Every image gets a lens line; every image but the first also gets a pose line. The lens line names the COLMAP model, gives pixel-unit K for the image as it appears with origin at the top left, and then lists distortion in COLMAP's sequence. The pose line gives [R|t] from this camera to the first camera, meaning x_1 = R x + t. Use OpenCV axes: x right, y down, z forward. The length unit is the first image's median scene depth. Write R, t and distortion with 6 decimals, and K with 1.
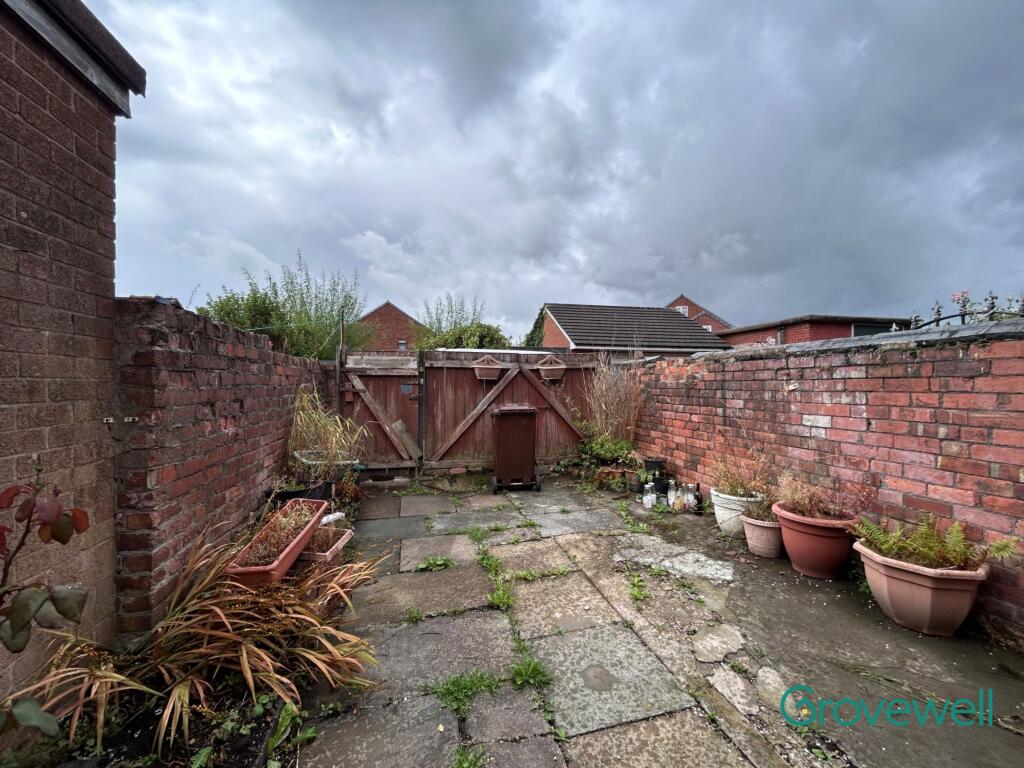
lens RADIAL K [[416.4, 0, 512.2], [0, 416.4, 382.8], [0, 0, 1]] dist [-0.001143, 0.000399]
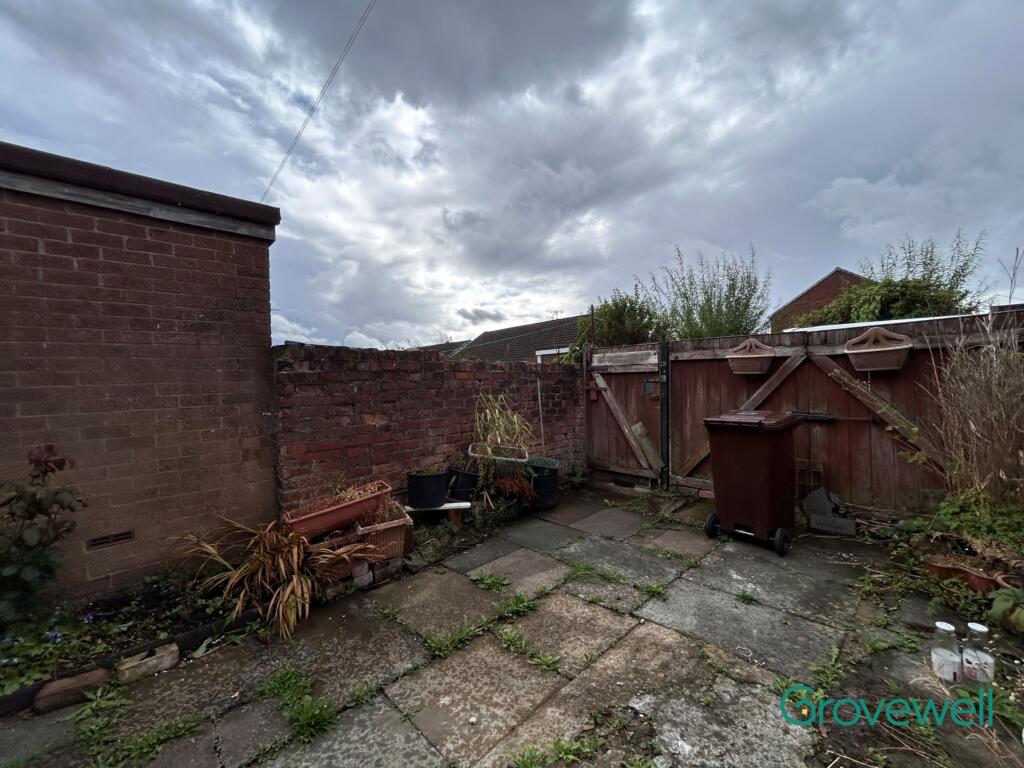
lens RADIAL K [[416.4, 0, 512.2], [0, 416.4, 382.8], [0, 0, 1]] dist [-0.001143, 0.000399]
pose [[0.507480, -0.004327, -0.861653, 0.702512], [0.026201, 0.999602, 0.010412, -0.022507], [0.861265, -0.027860, 0.507391, 0.623482]]
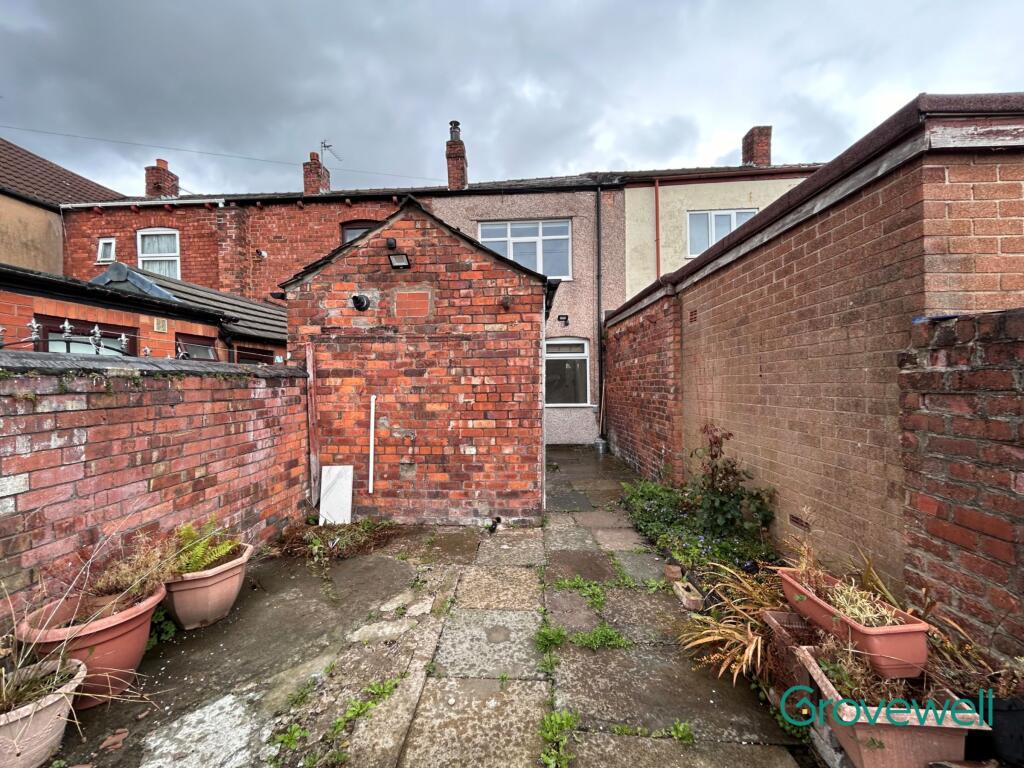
lens RADIAL K [[416.4, 0, 512.2], [0, 416.4, 382.8], [0, 0, 1]] dist [-0.001143, 0.000399]
pose [[-0.965902, 0.015705, 0.258433, -0.121703], [0.016486, 0.999864, 0.000856, -0.047712], [-0.258384, 0.005087, -0.966029, 1.488778]]
